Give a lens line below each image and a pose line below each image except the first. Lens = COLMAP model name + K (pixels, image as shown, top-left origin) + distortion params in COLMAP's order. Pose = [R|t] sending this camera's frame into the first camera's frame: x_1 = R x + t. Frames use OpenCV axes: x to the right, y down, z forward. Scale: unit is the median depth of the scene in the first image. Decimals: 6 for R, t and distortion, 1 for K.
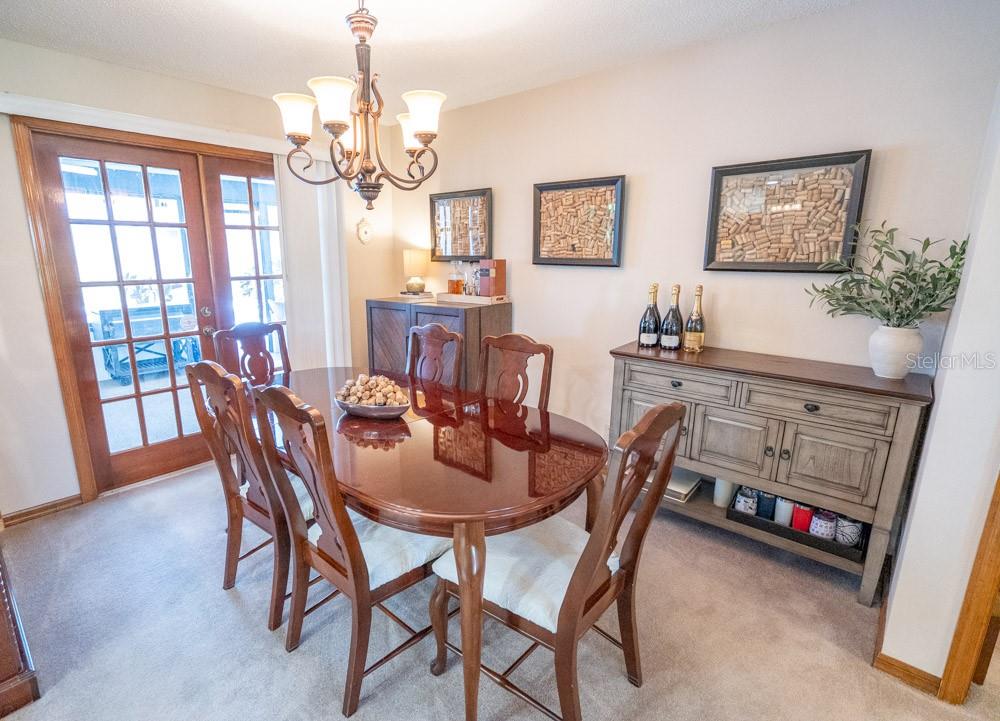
lens RADIAL K [[481.8, 0, 468.5], [0, 481.8, 360.2], [0, 0, 1]] dist [-0.001827, 0.000379]
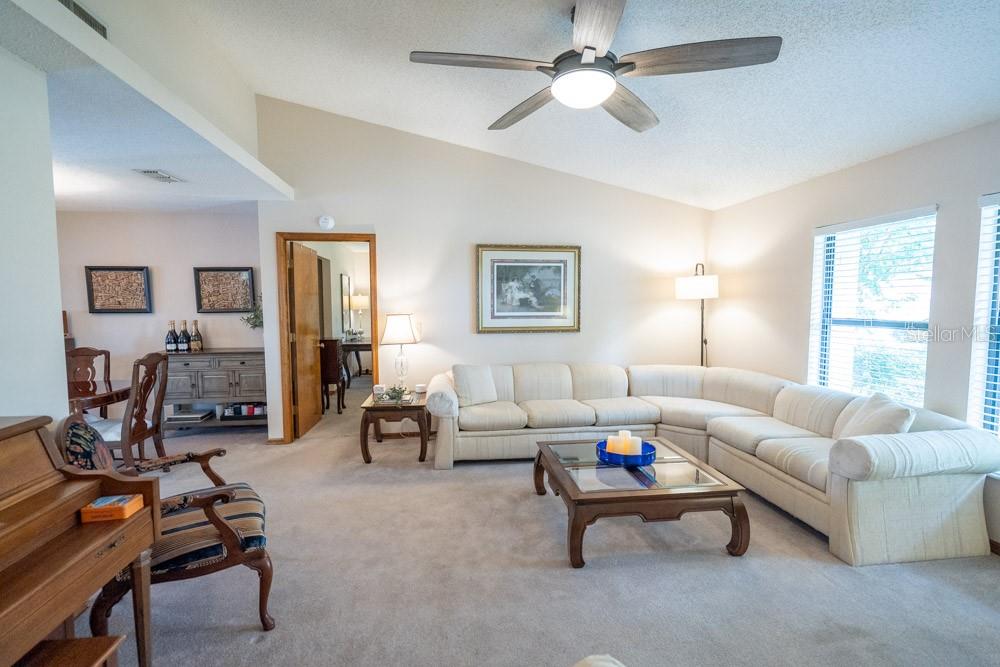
lens RADIAL K [[450.2, 0, 499.7], [0, 450.2, 335.7], [0, 0, 1]] dist [-0.002982, 0.000479]
pose [[0.634593, -0.064711, 0.770132, -0.199040], [0.180850, 0.981255, -0.066571, 0.282355], [-0.751388, 0.181524, 0.634401, -1.228729]]
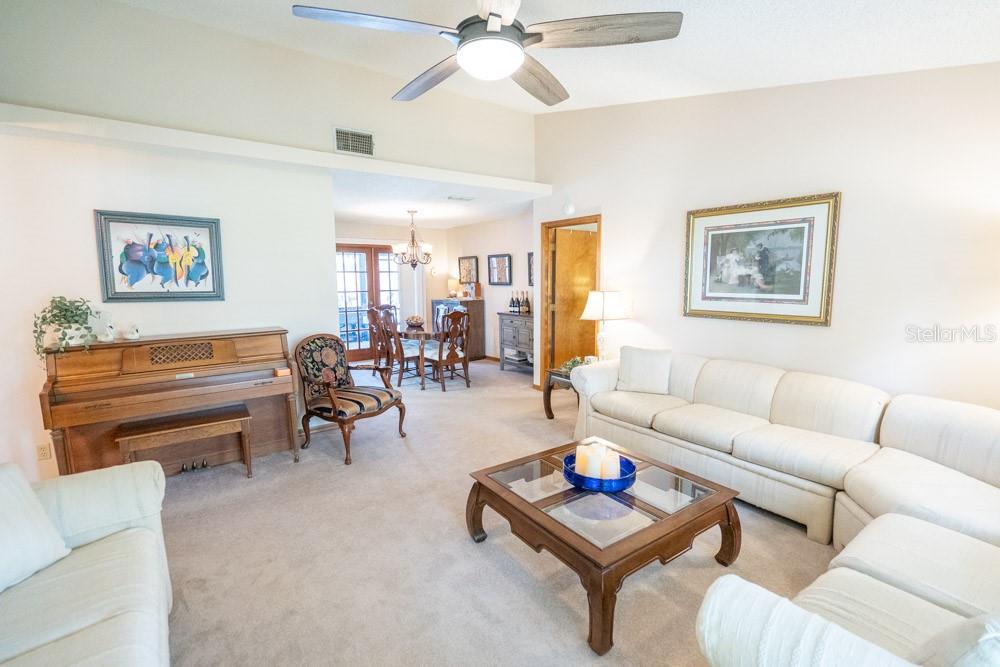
lens RADIAL K [[461.0, 0, 502.6], [0, 461.0, 329.6], [0, 0, 1]] dist [0.021409, 0.000078]
pose [[0.979685, 0.011309, -0.200222, 0.877814], [-0.033203, 0.993776, -0.106333, 0.376947], [0.197774, 0.110821, 0.973963, -1.709808]]
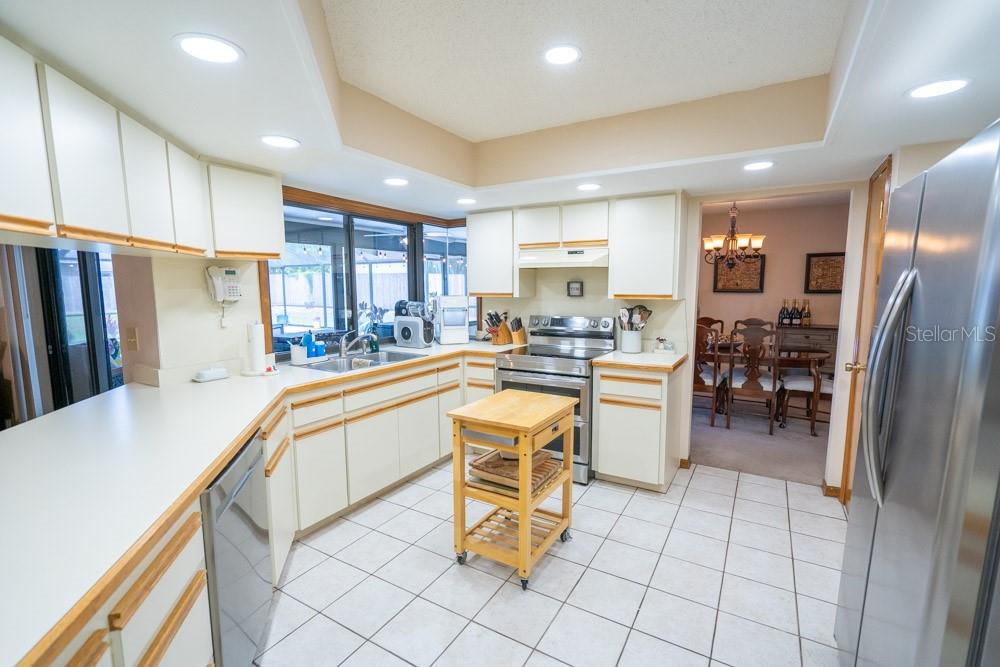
lens RADIAL K [[450.2, 0, 499.7], [0, 450.2, 335.7], [0, 0, 1]] dist [-0.002982, 0.000479]
pose [[0.978628, -0.030362, 0.203387, -1.482334], [0.053273, 0.992707, -0.108140, 0.192890], [-0.198621, 0.116664, 0.973108, -0.890384]]
